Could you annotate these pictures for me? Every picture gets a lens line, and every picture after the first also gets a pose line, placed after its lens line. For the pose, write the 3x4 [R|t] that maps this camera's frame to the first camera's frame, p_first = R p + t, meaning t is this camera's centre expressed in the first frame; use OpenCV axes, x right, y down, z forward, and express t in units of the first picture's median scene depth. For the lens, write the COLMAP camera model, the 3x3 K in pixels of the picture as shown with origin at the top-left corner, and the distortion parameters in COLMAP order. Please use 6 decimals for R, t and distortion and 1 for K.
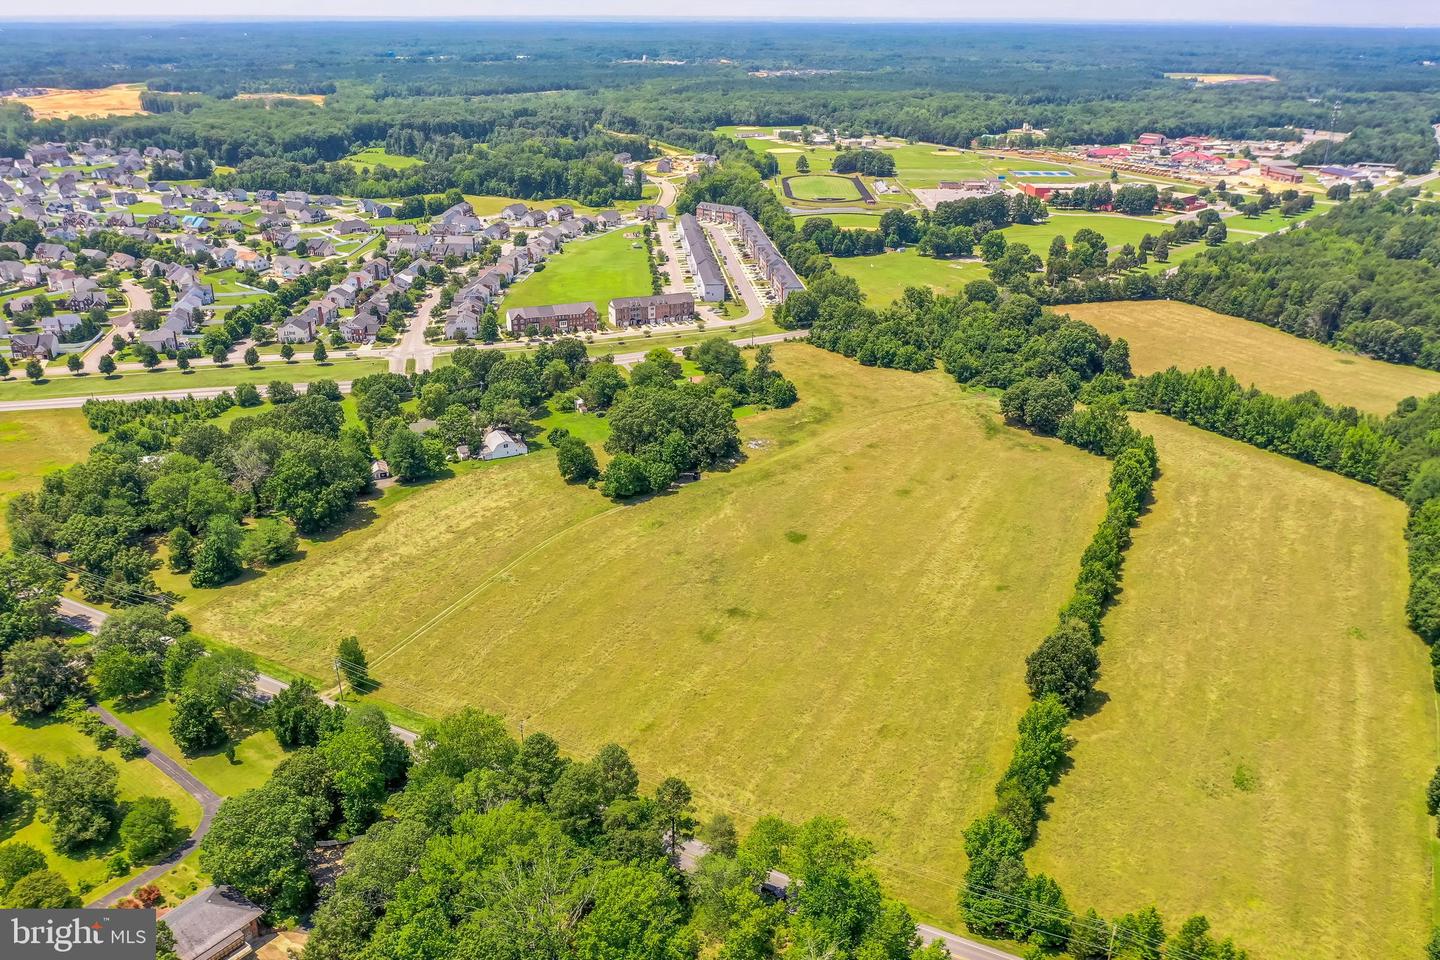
lens RADIAL K [[1129.0, 0, 716.2], [0, 1129.0, 446.5], [0, 0, 1]] dist [-0.021064, 0.005276]
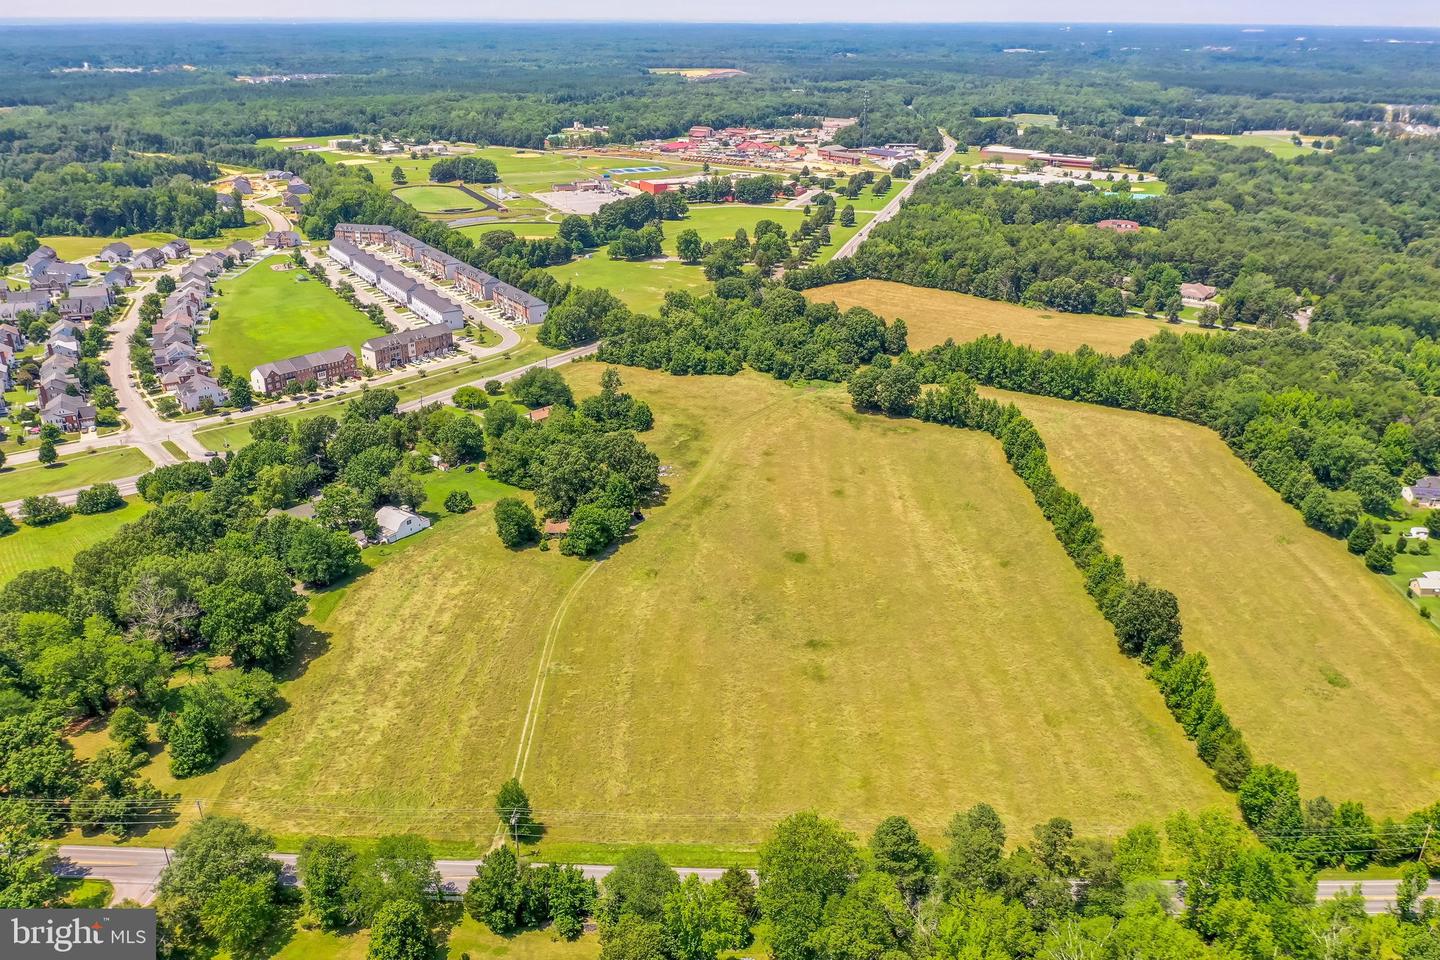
lens RADIAL K [[1129.0, 0, 716.2], [0, 1129.0, 446.5], [0, 0, 1]] dist [-0.021064, 0.005276]
pose [[0.893870, -0.159527, 0.418985, -0.227190], [0.159211, 0.986589, 0.035976, -0.035441], [-0.419105, 0.034549, 0.907280, 0.081912]]
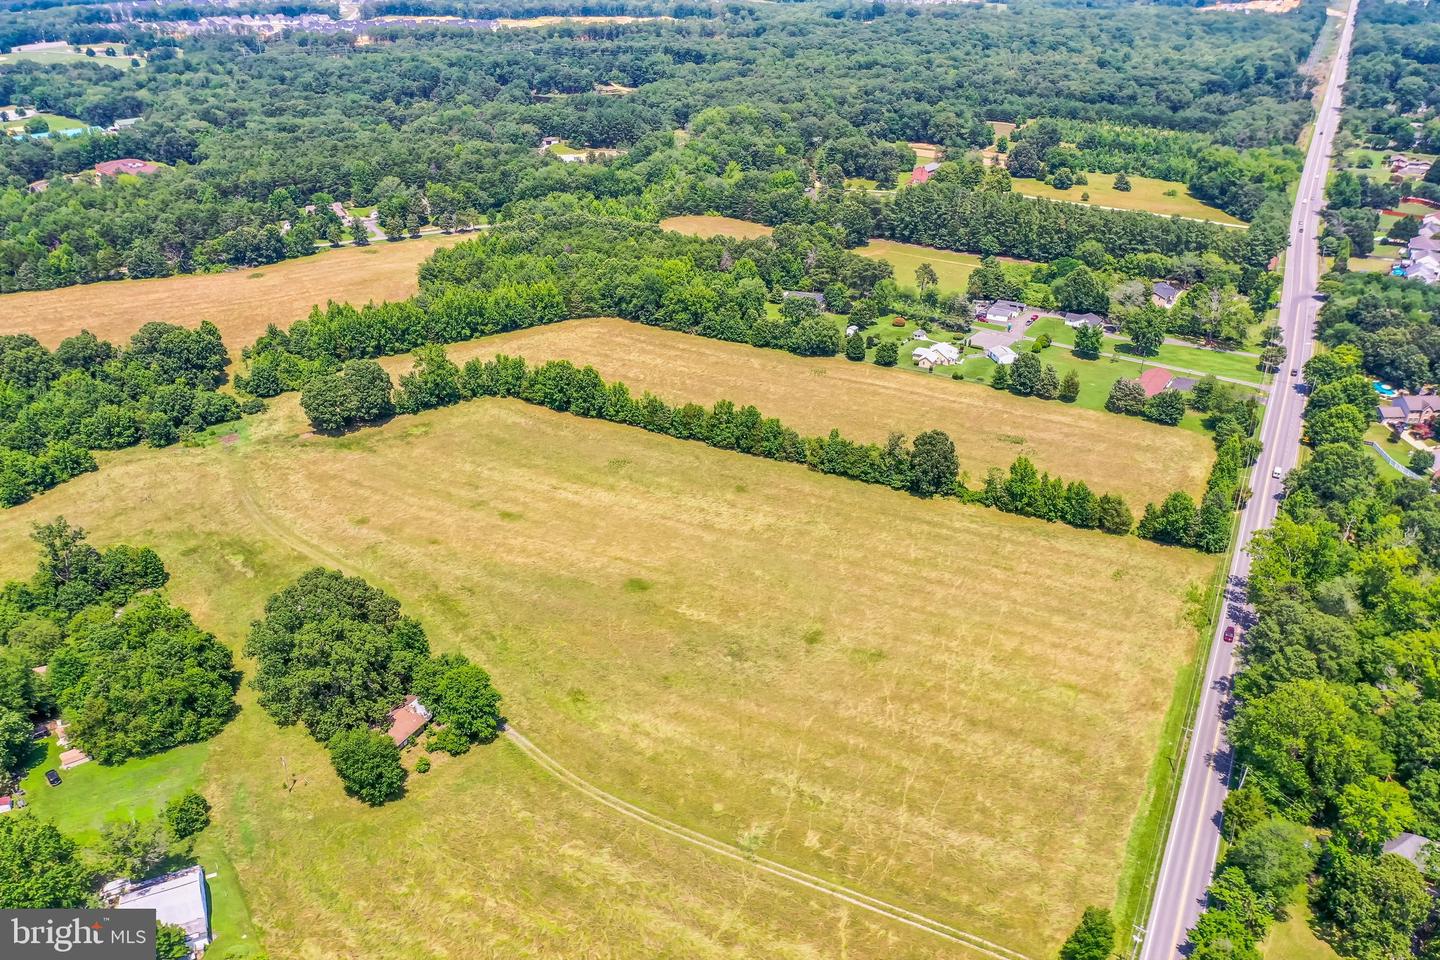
lens RADIAL K [[1129.0, 0, 716.2], [0, 1129.0, 446.5], [0, 0, 1]] dist [-0.021064, 0.005276]
pose [[-0.002777, -0.432875, 0.901450, -0.363857], [0.362720, 0.839626, 0.404305, -0.183274], [-0.931894, 0.328096, 0.154680, 0.463844]]
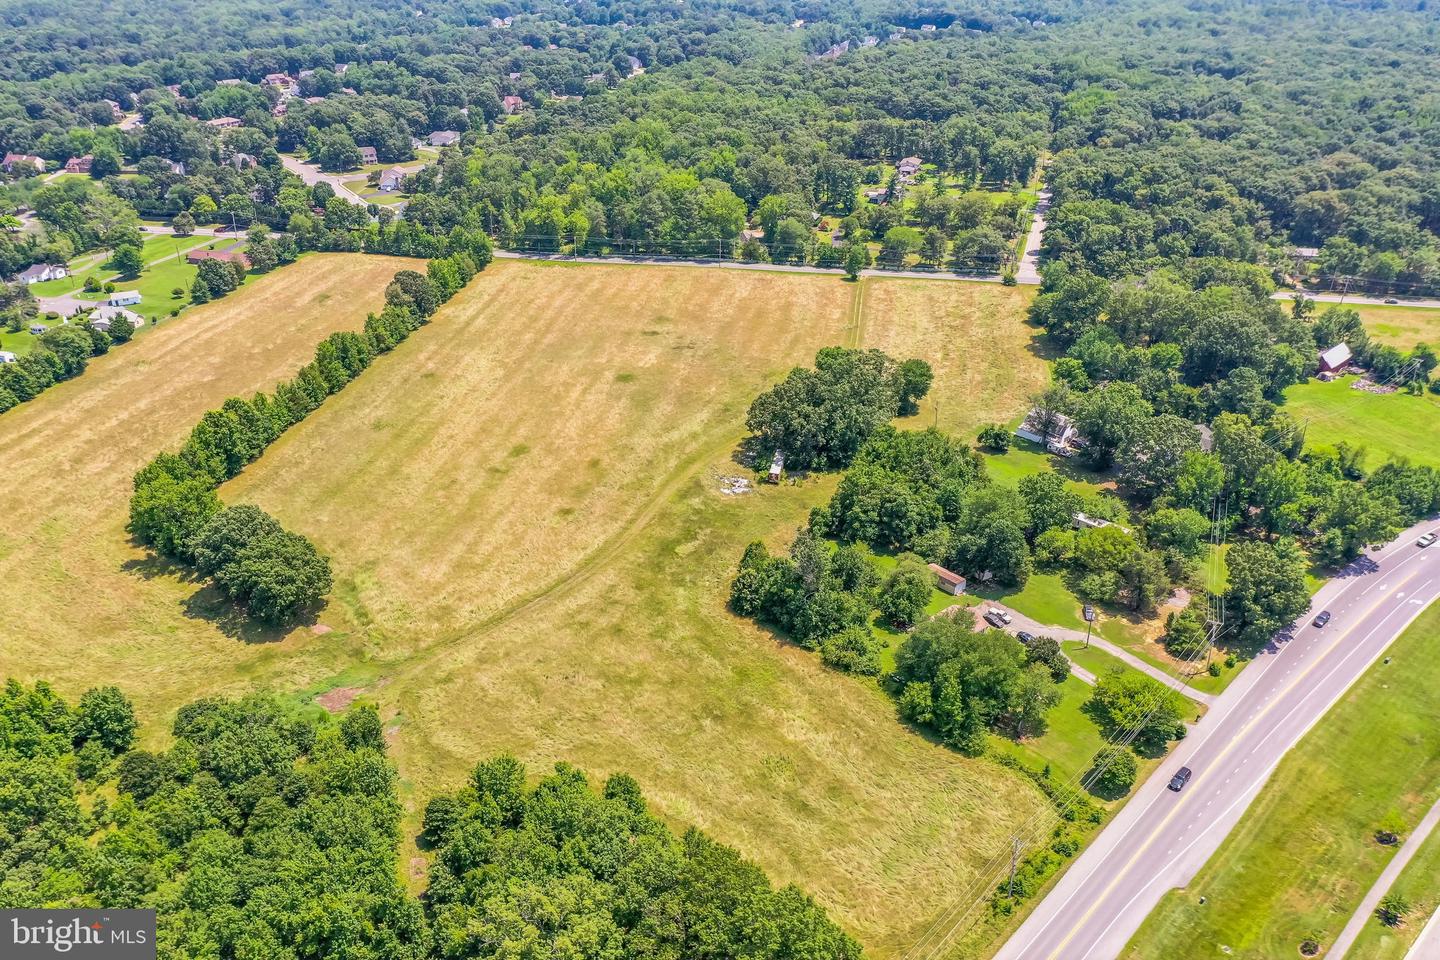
lens RADIAL K [[1129.0, 0, 716.2], [0, 1129.0, 446.5], [0, 0, 1]] dist [-0.021064, 0.005276]
pose [[-0.949411, 0.125191, -0.288002, 0.169943], [-0.121907, 0.698253, 0.705395, -0.347615], [0.289407, 0.704819, -0.647668, 1.007102]]
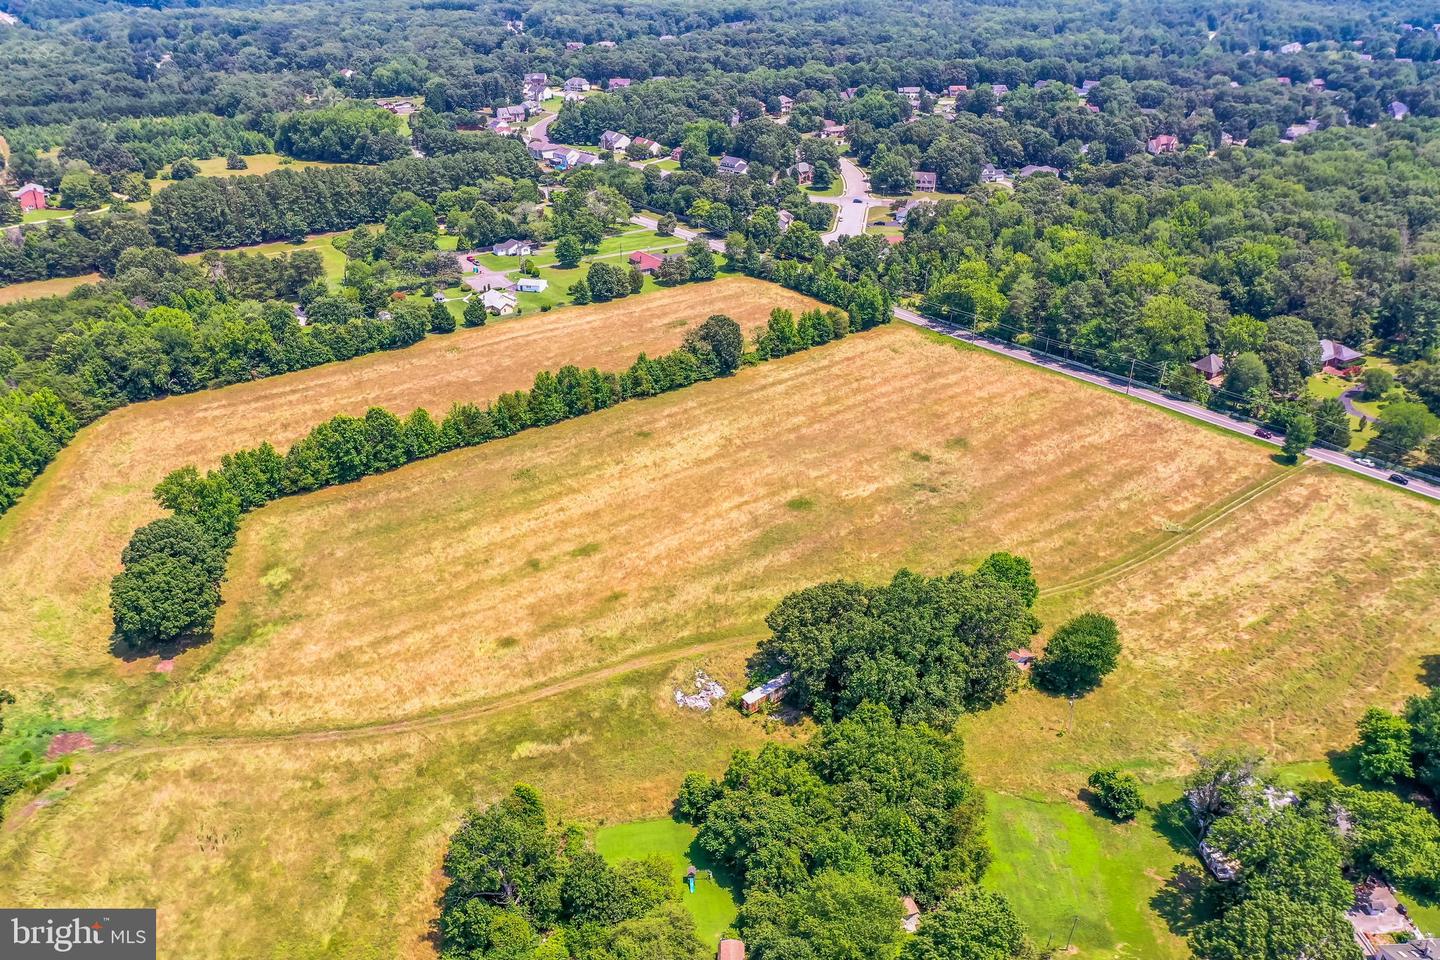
lens RADIAL K [[1129.0, 0, 716.2], [0, 1129.0, 446.5], [0, 0, 1]] dist [-0.021064, 0.005276]
pose [[-0.918162, -0.171544, 0.357143, -0.090423], [0.138561, 0.705463, 0.695071, -0.302204], [-0.371186, 0.687674, -0.623960, 0.878860]]
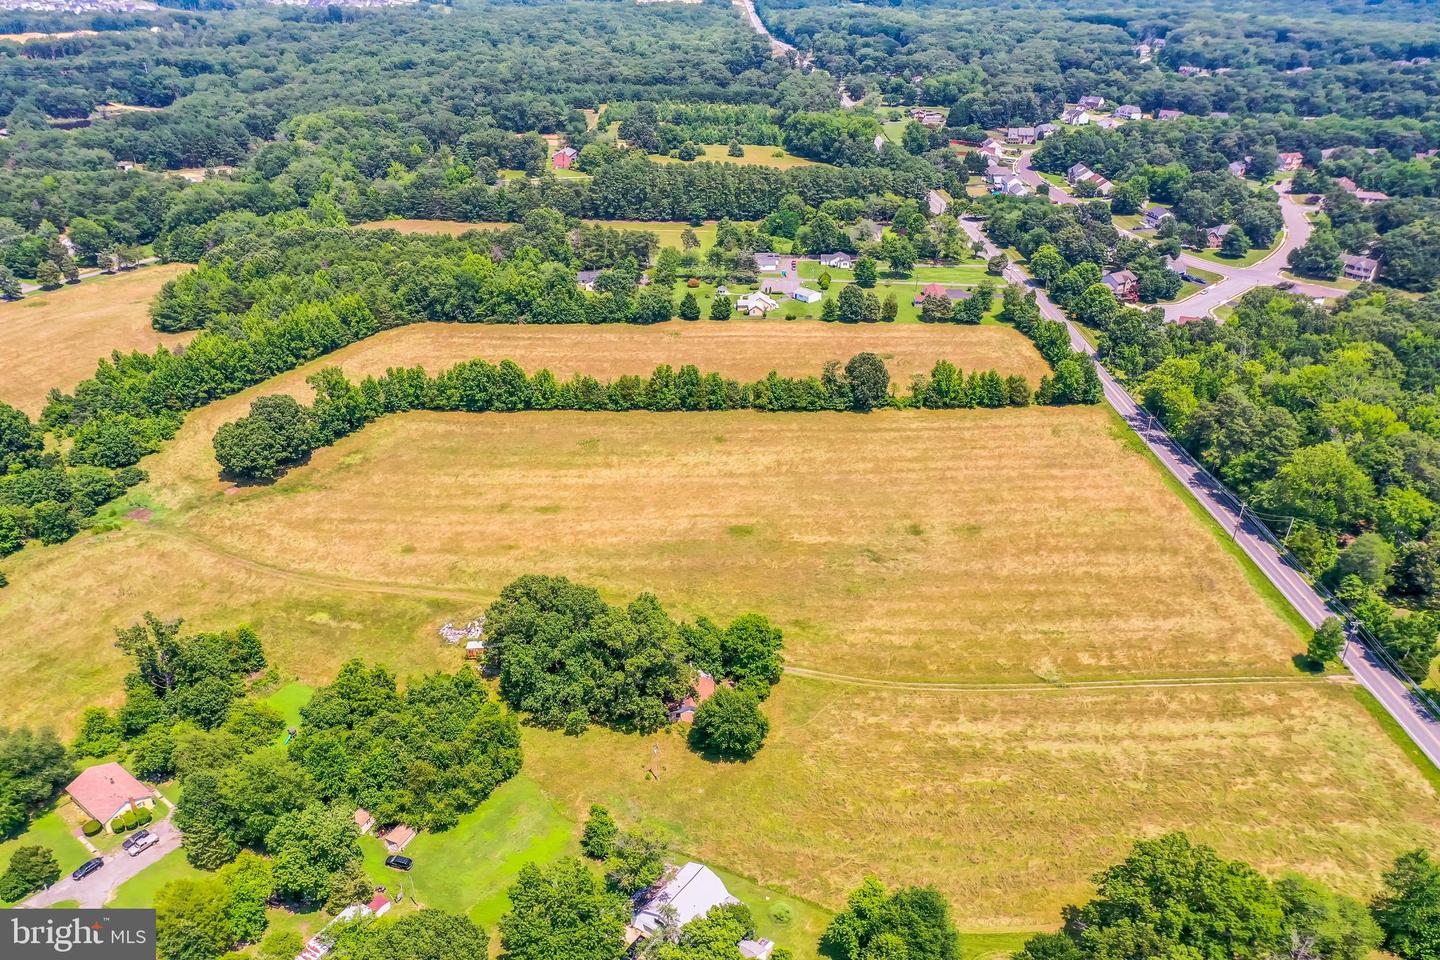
lens RADIAL K [[1129.0, 0, 716.2], [0, 1129.0, 446.5], [0, 0, 1]] dist [-0.021064, 0.005276]
pose [[-0.503892, -0.373001, 0.779078, -0.330067], [0.304347, 0.767441, 0.564276, -0.268196], [-0.808372, 0.521444, -0.273186, 0.714722]]
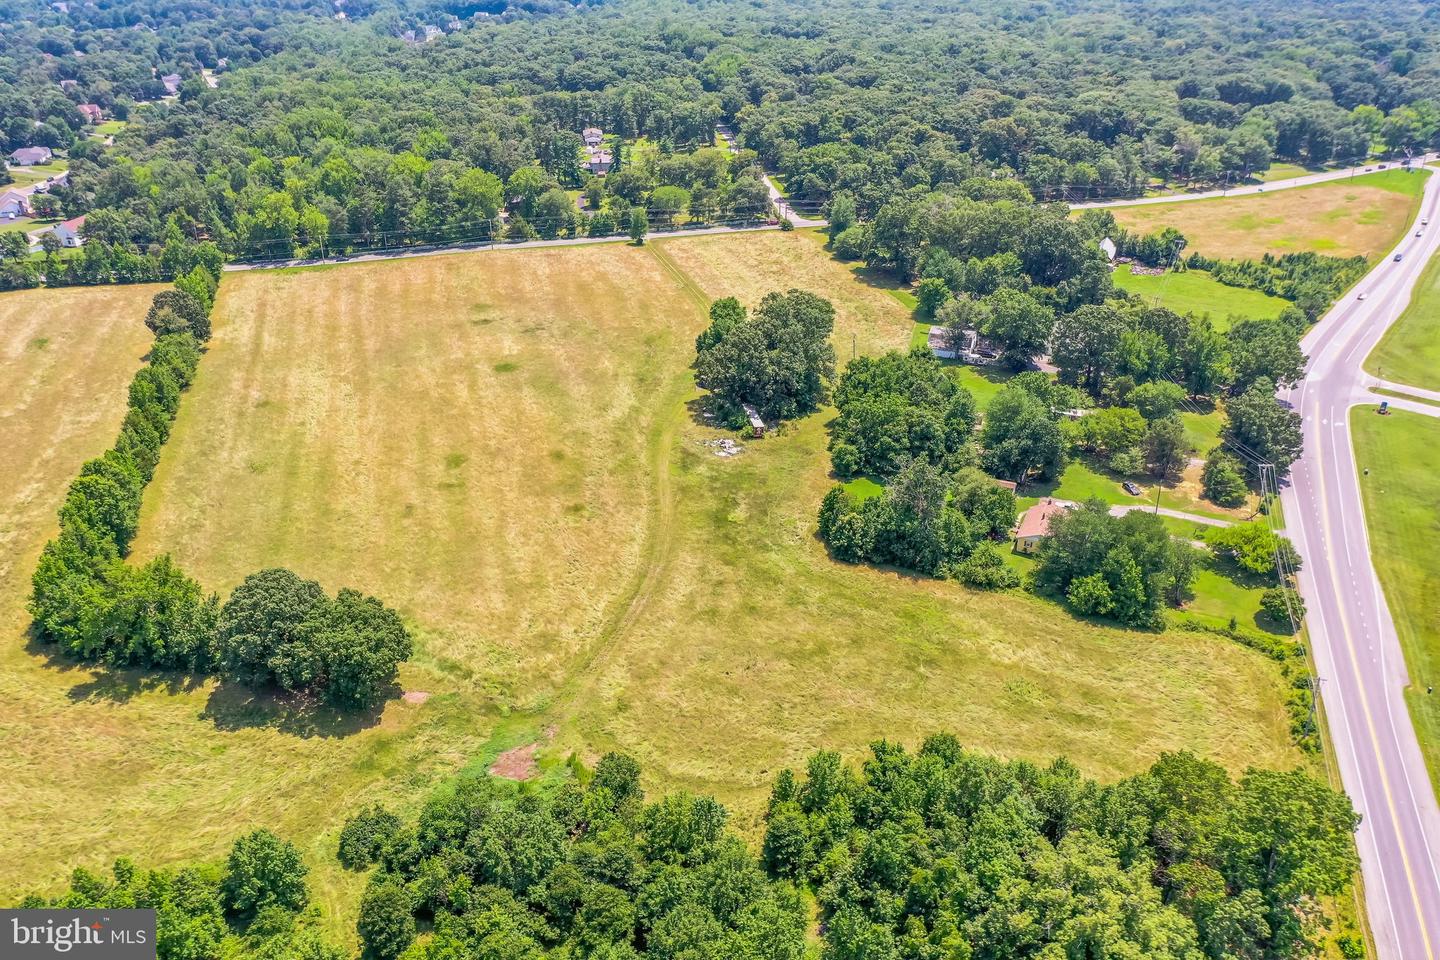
lens RADIAL K [[1129.0, 0, 716.2], [0, 1129.0, 446.5], [0, 0, 1]] dist [-0.021064, 0.005276]
pose [[-0.729981, 0.289116, -0.619306, 0.304671], [-0.246461, 0.733807, 0.633075, -0.281989], [0.637483, 0.614767, -0.464410, 0.916867]]
